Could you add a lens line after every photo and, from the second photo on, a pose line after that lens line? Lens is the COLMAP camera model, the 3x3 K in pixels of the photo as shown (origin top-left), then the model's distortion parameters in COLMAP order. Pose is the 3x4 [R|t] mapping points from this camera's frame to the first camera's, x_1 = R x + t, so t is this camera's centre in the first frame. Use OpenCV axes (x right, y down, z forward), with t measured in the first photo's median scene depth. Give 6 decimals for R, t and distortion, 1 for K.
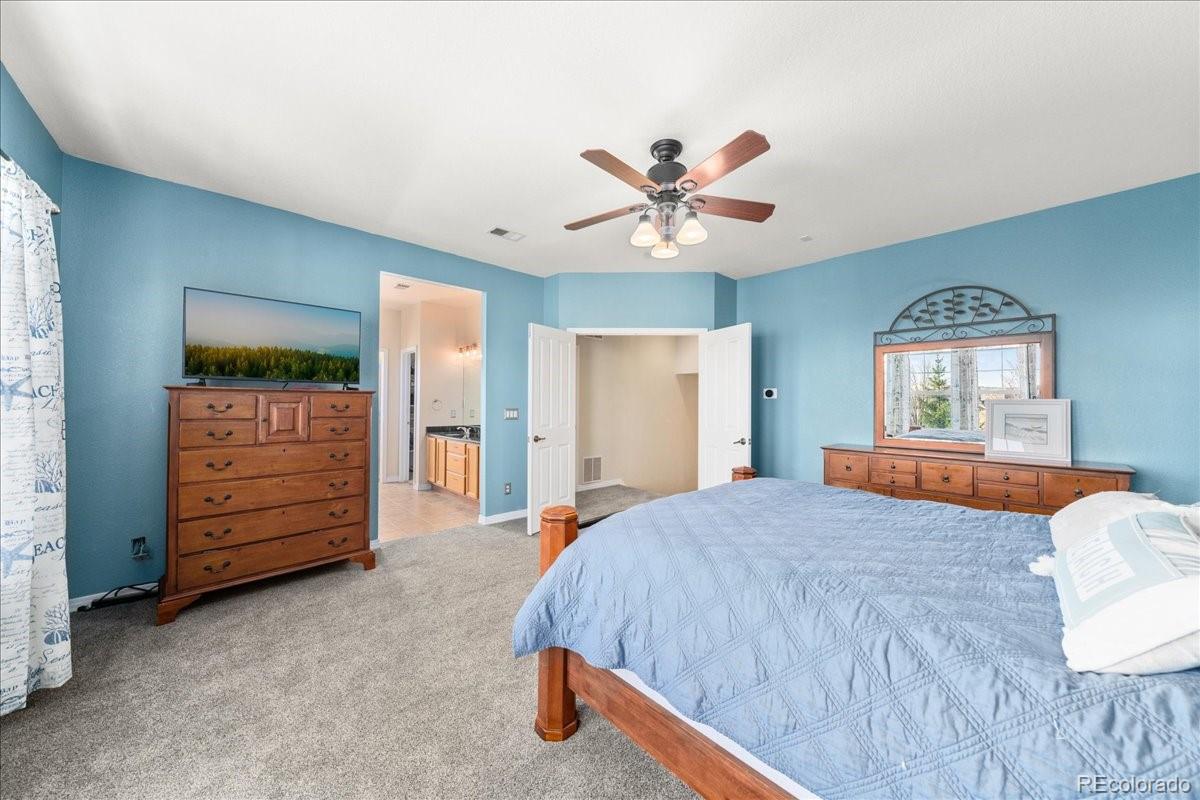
lens RADIAL K [[412.7, 0, 596.5], [0, 412.7, 399.2], [0, 0, 1]] dist [0.000874, 0.000070]
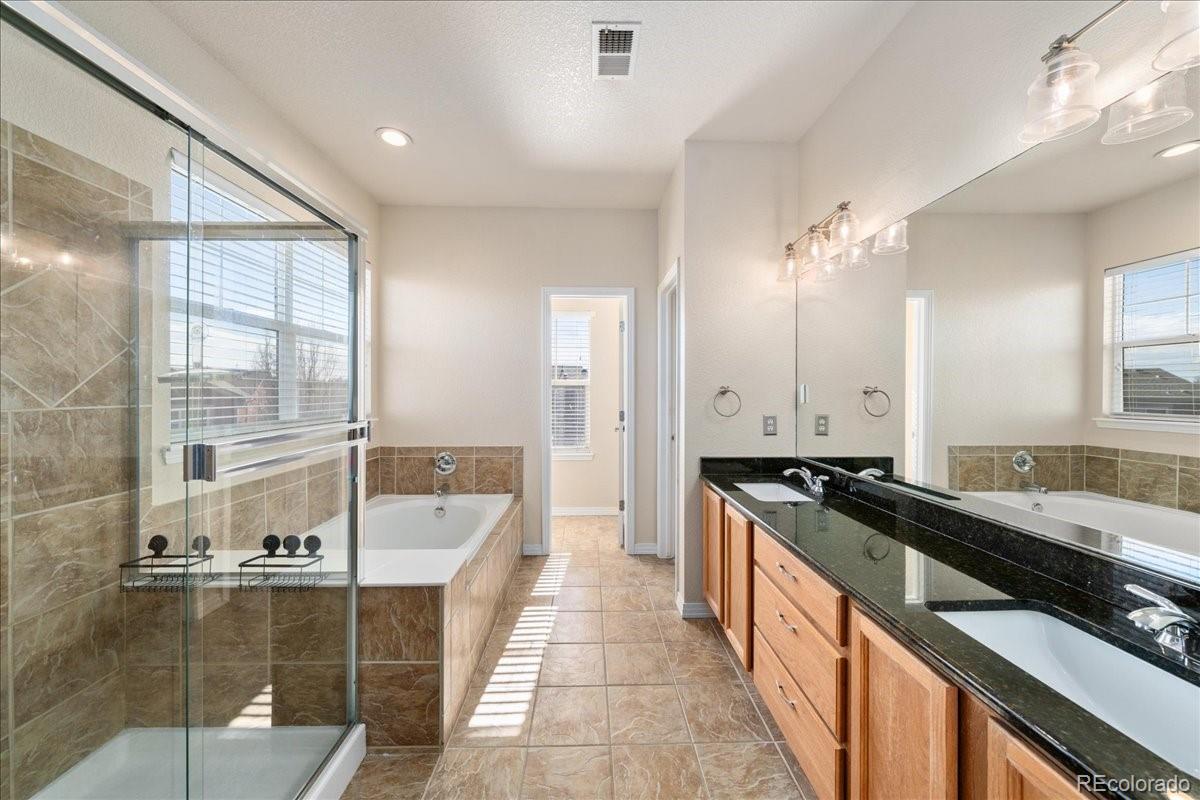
lens RADIAL K [[412.7, 0, 596.5], [0, 412.7, 399.2], [0, 0, 1]] dist [0.000874, 0.000070]
pose [[0.759141, -0.005452, -0.650904, -0.231316], [0.013710, 0.999877, 0.007616, 0.005964], [0.650782, -0.014705, 0.759122, 0.636965]]
